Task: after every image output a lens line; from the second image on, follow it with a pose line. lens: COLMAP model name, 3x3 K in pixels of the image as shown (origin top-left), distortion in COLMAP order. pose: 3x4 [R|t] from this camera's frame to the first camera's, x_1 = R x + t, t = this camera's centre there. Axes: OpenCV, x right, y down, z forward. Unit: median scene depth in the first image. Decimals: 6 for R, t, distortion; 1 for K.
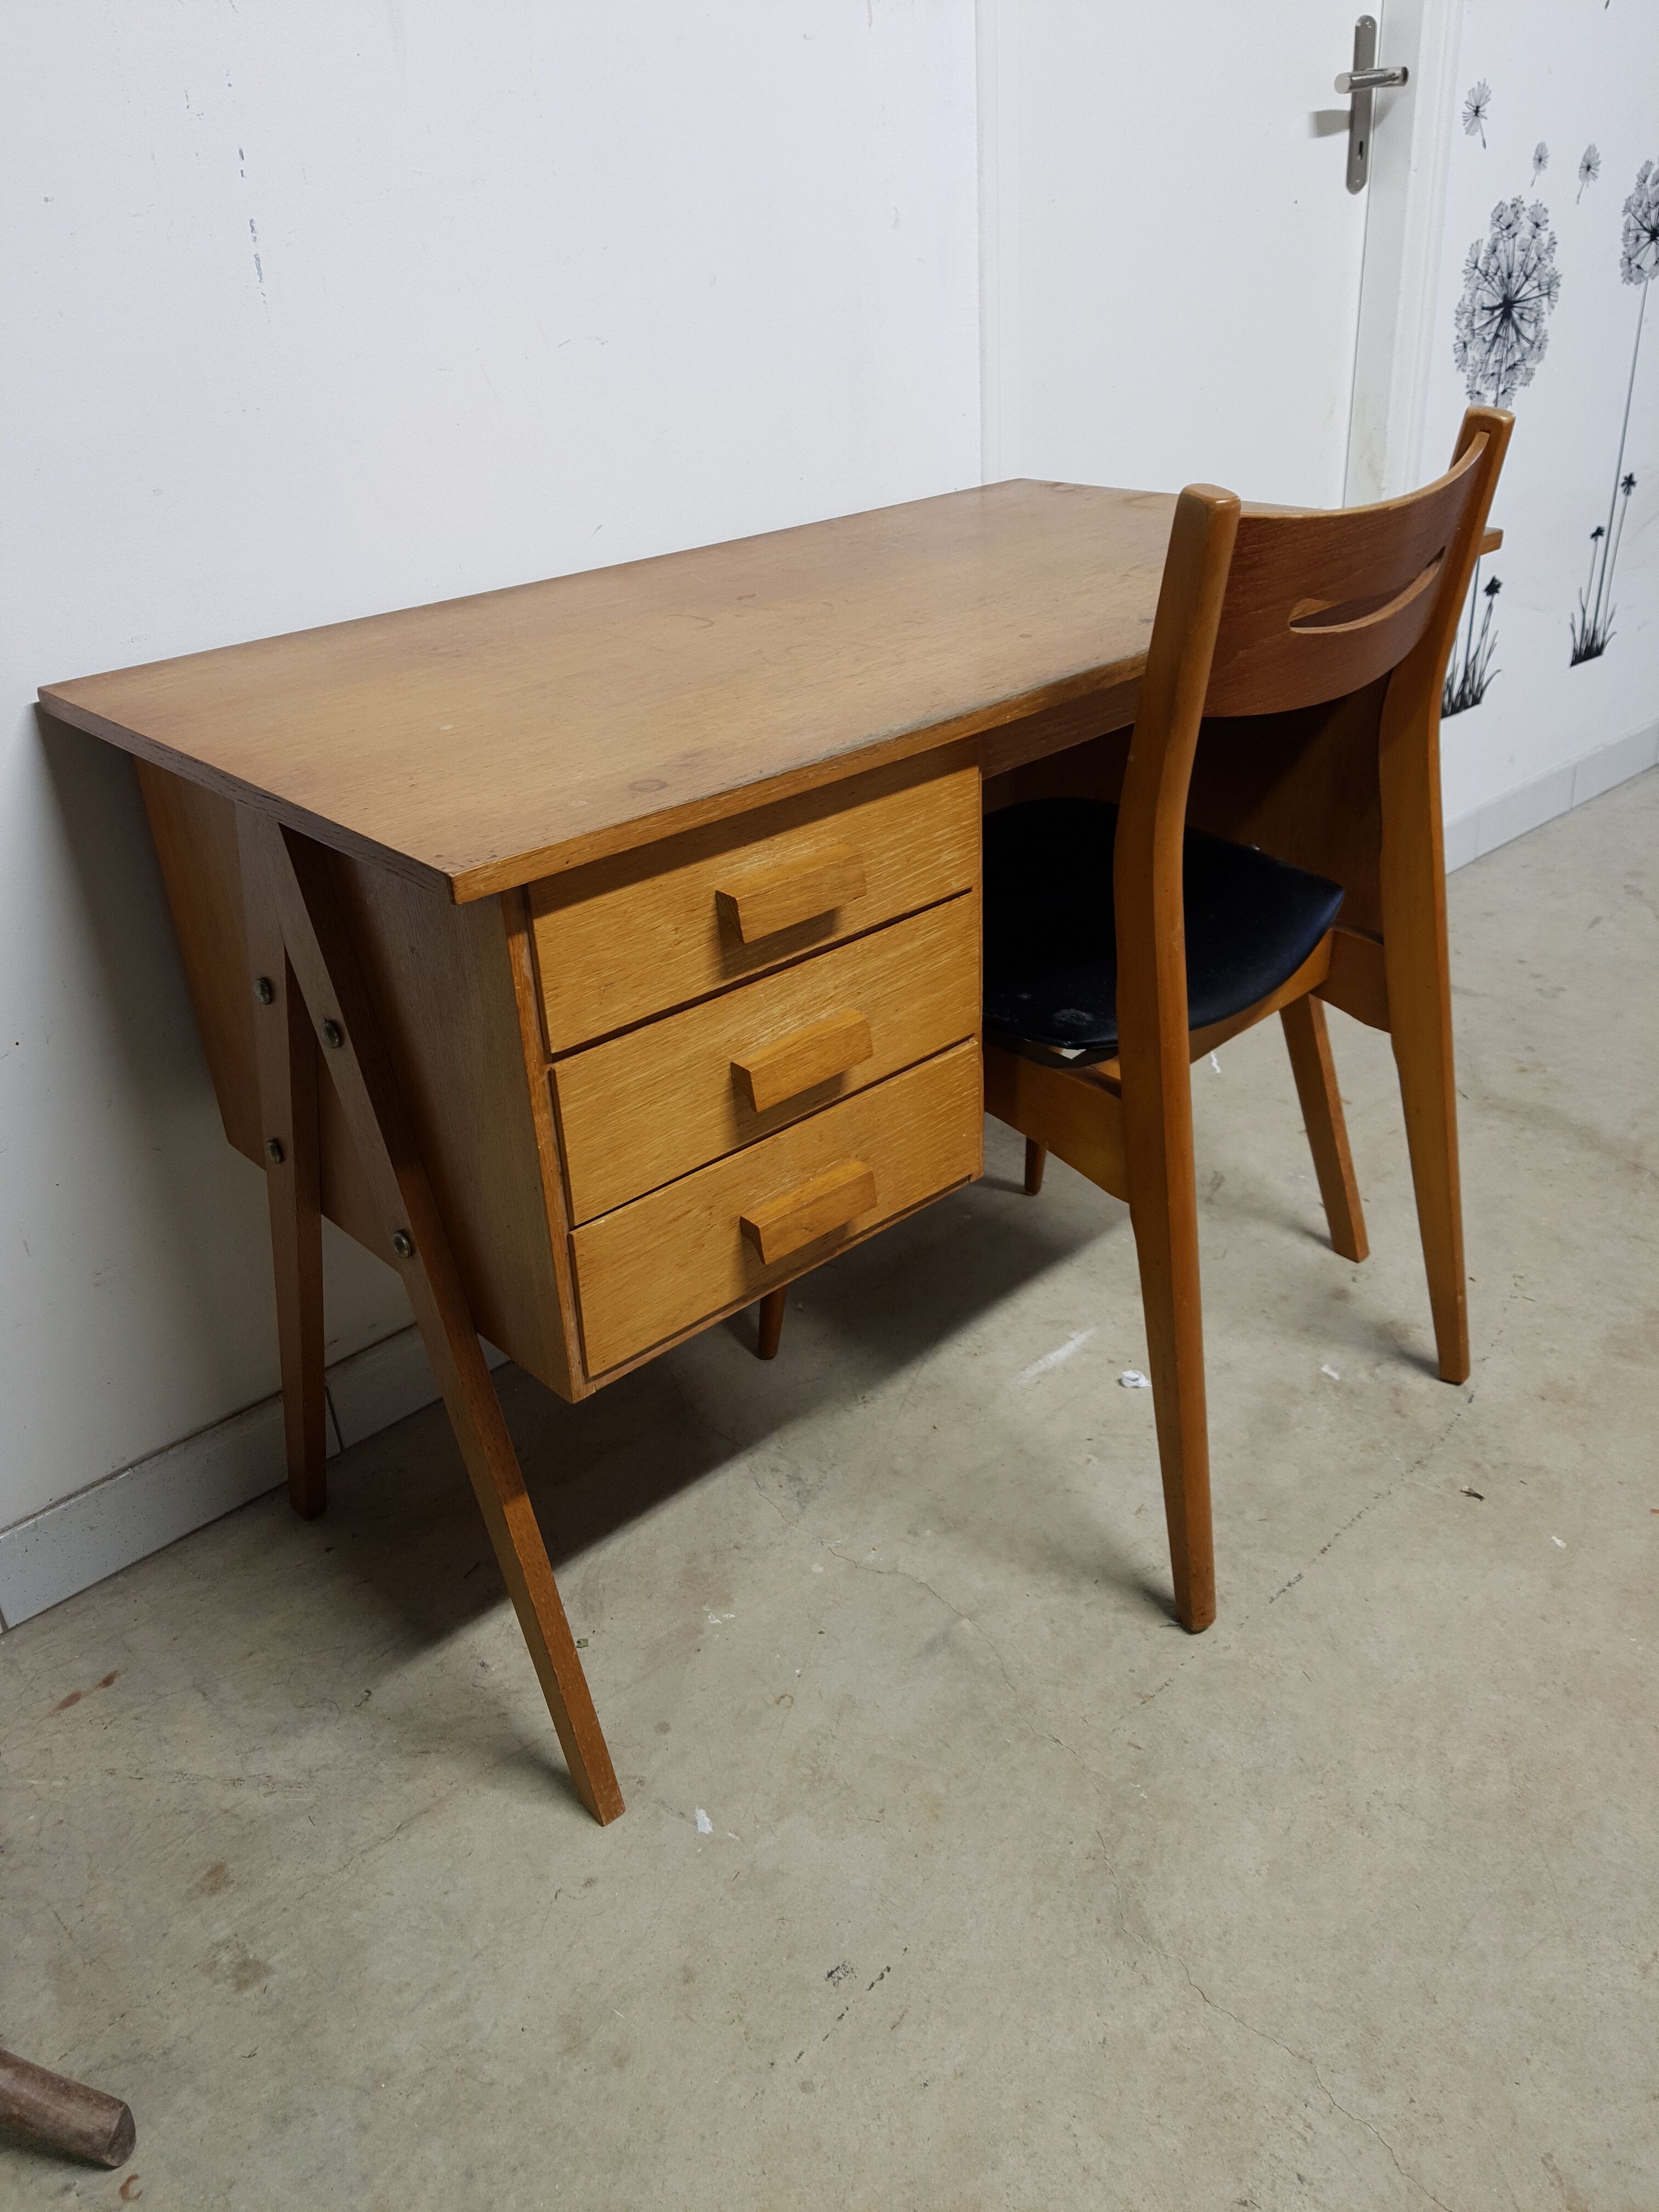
lens RADIAL K [[1747.3, 0, 826.6], [0, 1747.3, 1030.8], [0, 0, 1]] dist [0.045093, -0.082790]
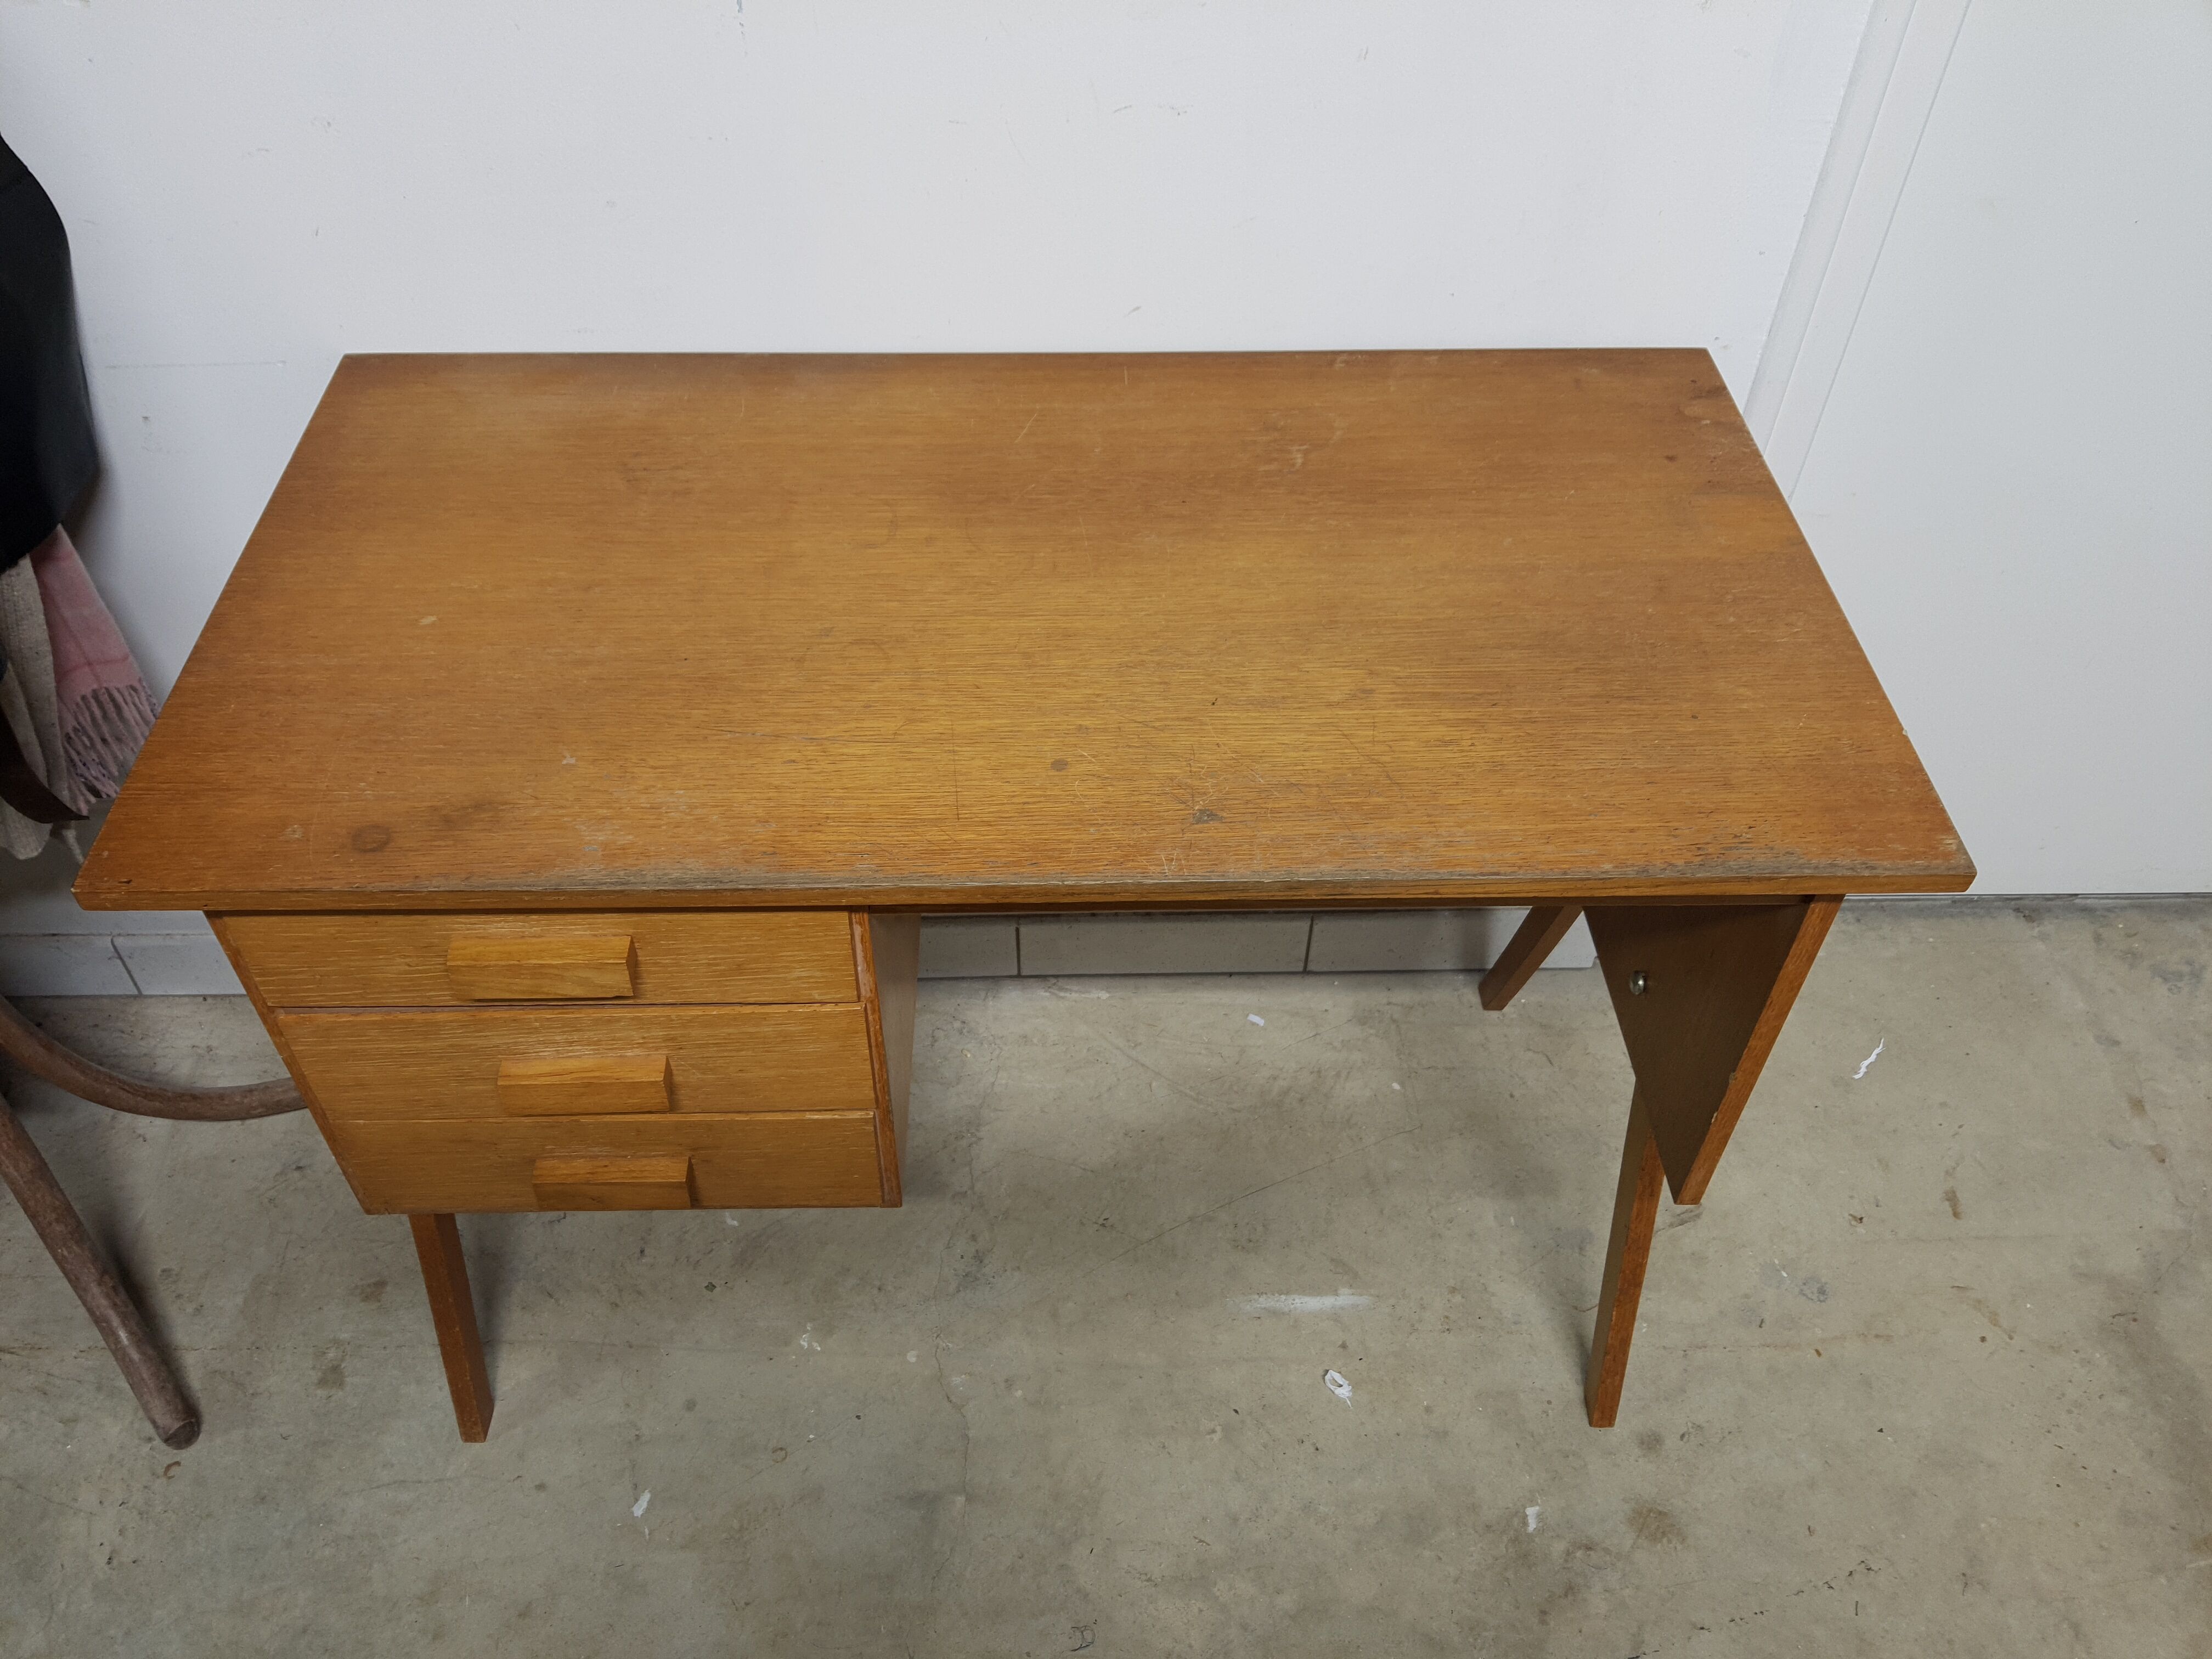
lens RADIAL K [[1747.3, 0, 1045.7], [0, 1747.3, 812.6], [0, 0, 1]] dist [0.045093, -0.082790]
pose [[0.752345, 0.500623, -0.428198, 0.394905], [-0.323192, 0.846890, 0.422284, -0.512530], [0.574042, -0.179312, 0.798951, 0.292114]]
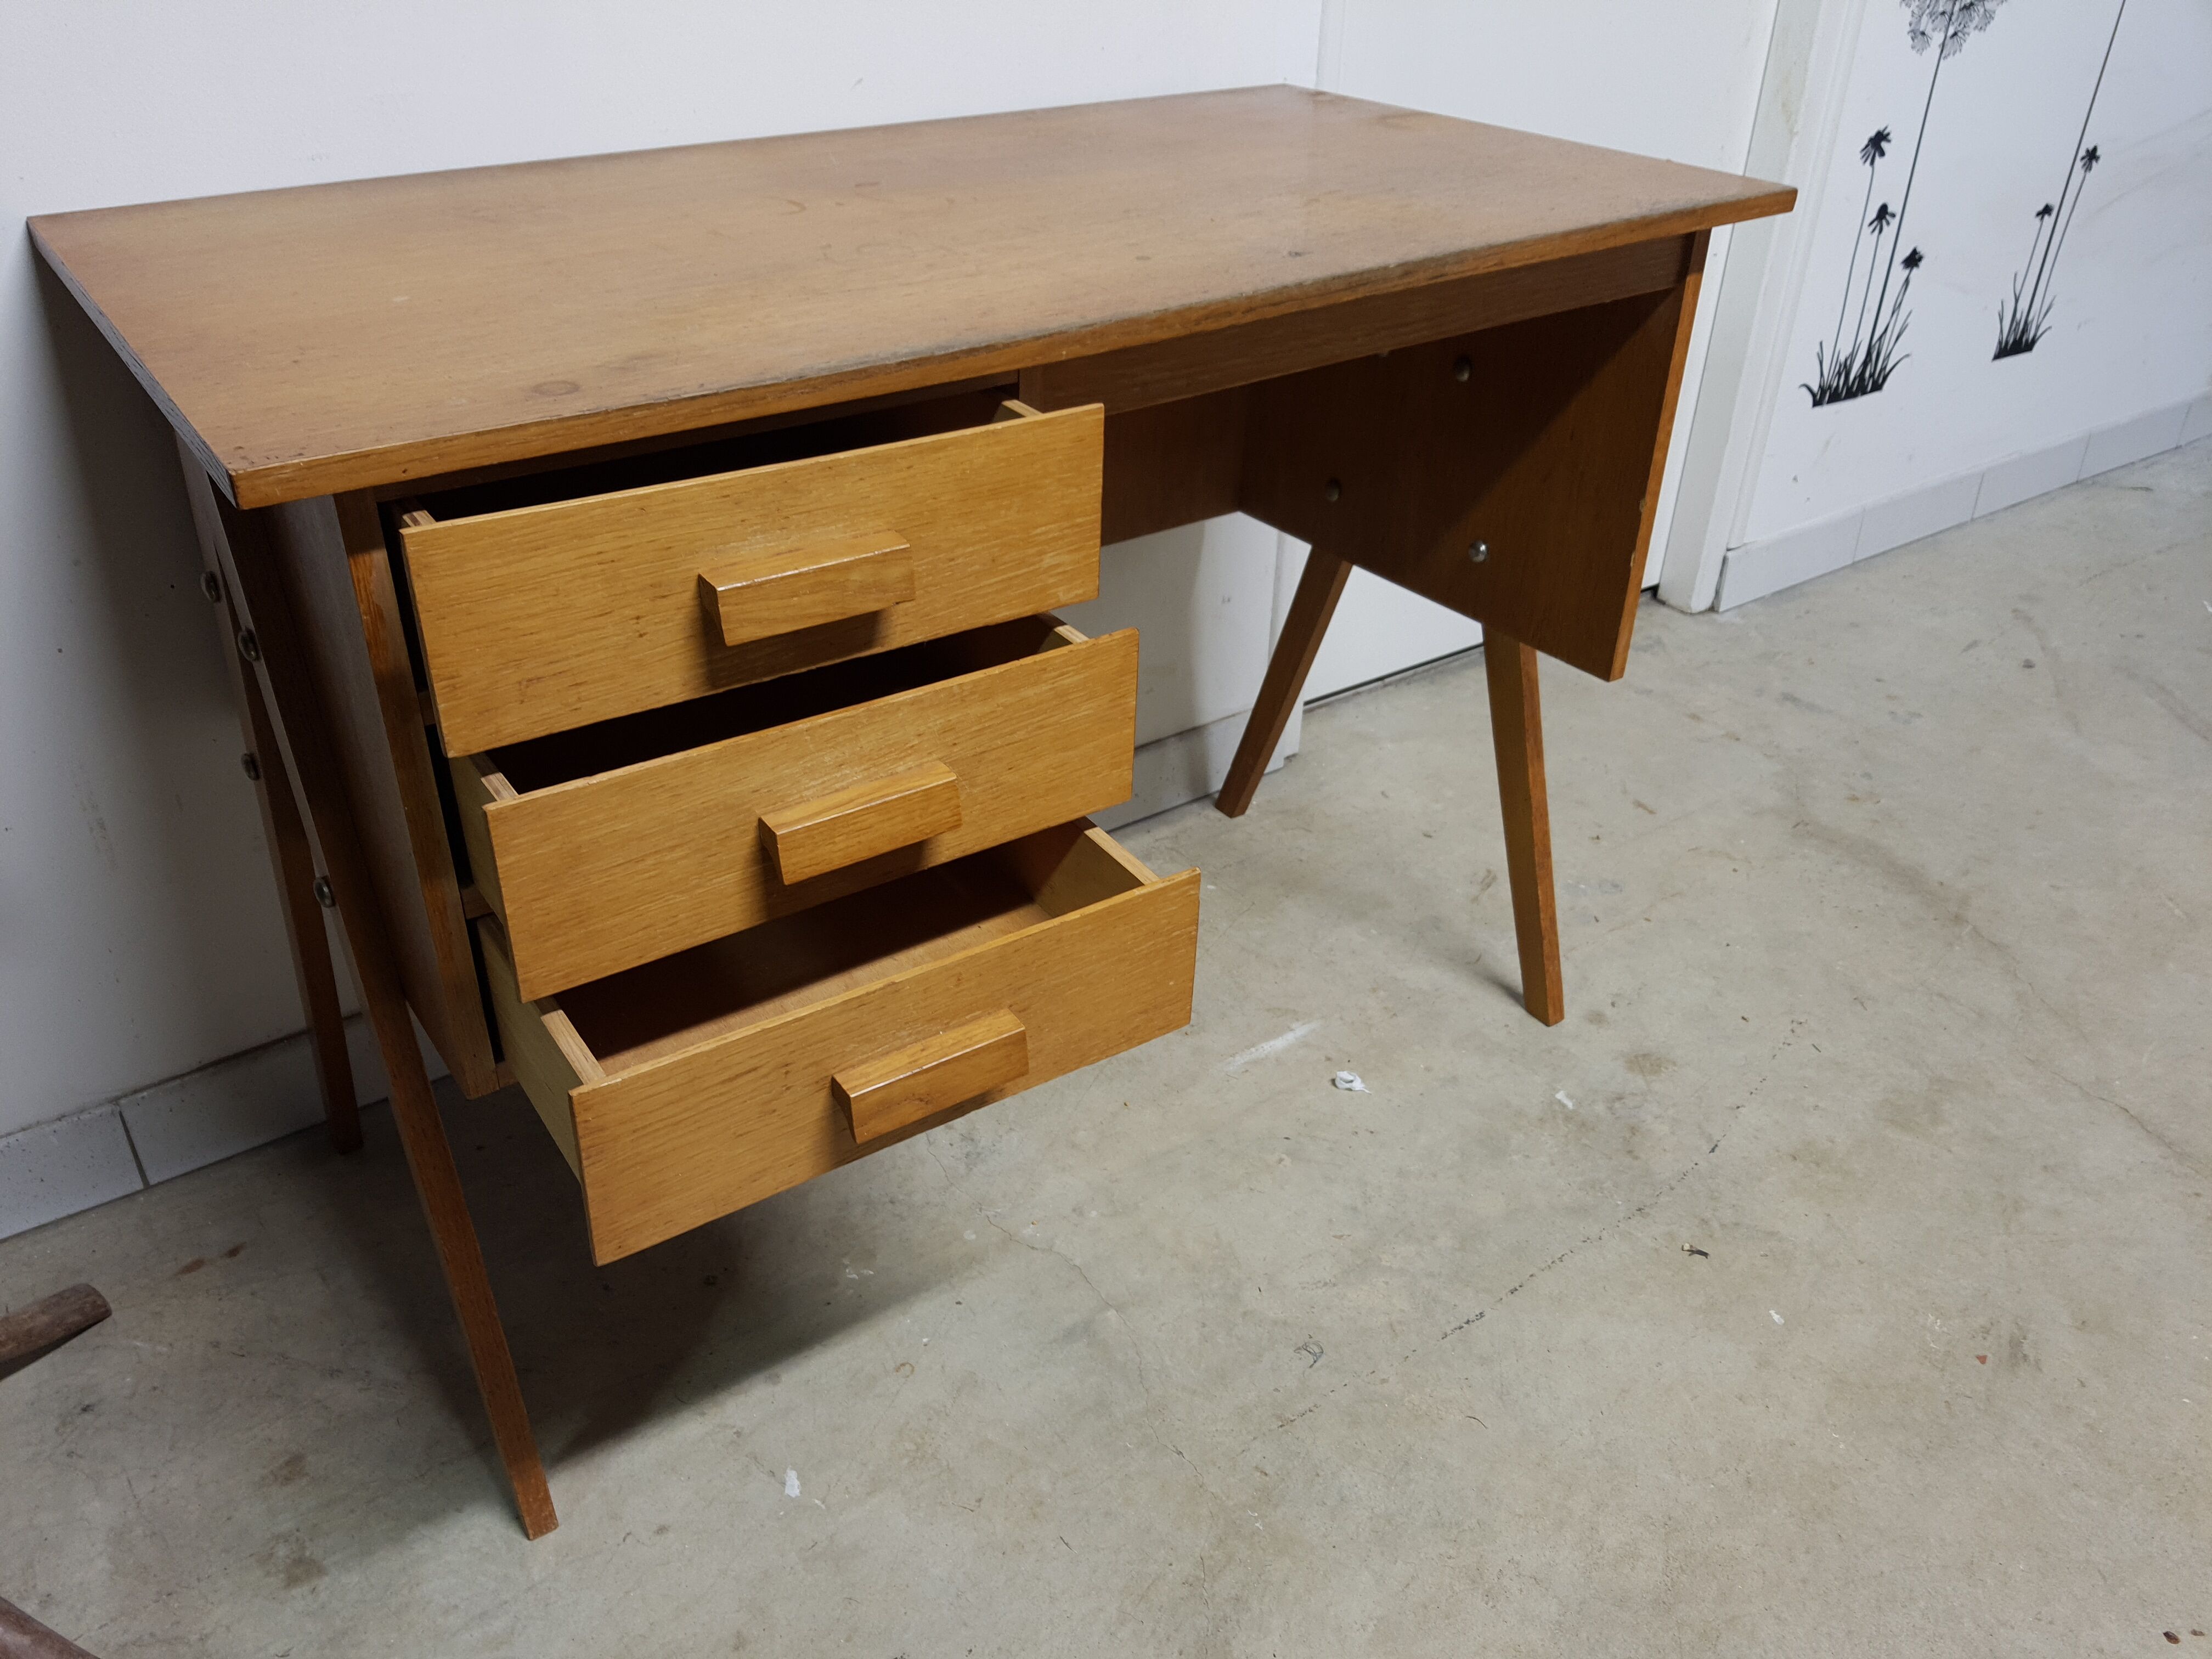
lens RADIAL K [[1747.3, 0, 1052.2], [0, 1747.3, 829.0], [0, 0, 1]] dist [0.045093, -0.082790]
pose [[0.990134, 0.115535, -0.079285, 0.100766], [-0.107971, 0.989714, 0.093849, -0.004218], [0.089313, -0.084362, 0.992424, 0.098331]]
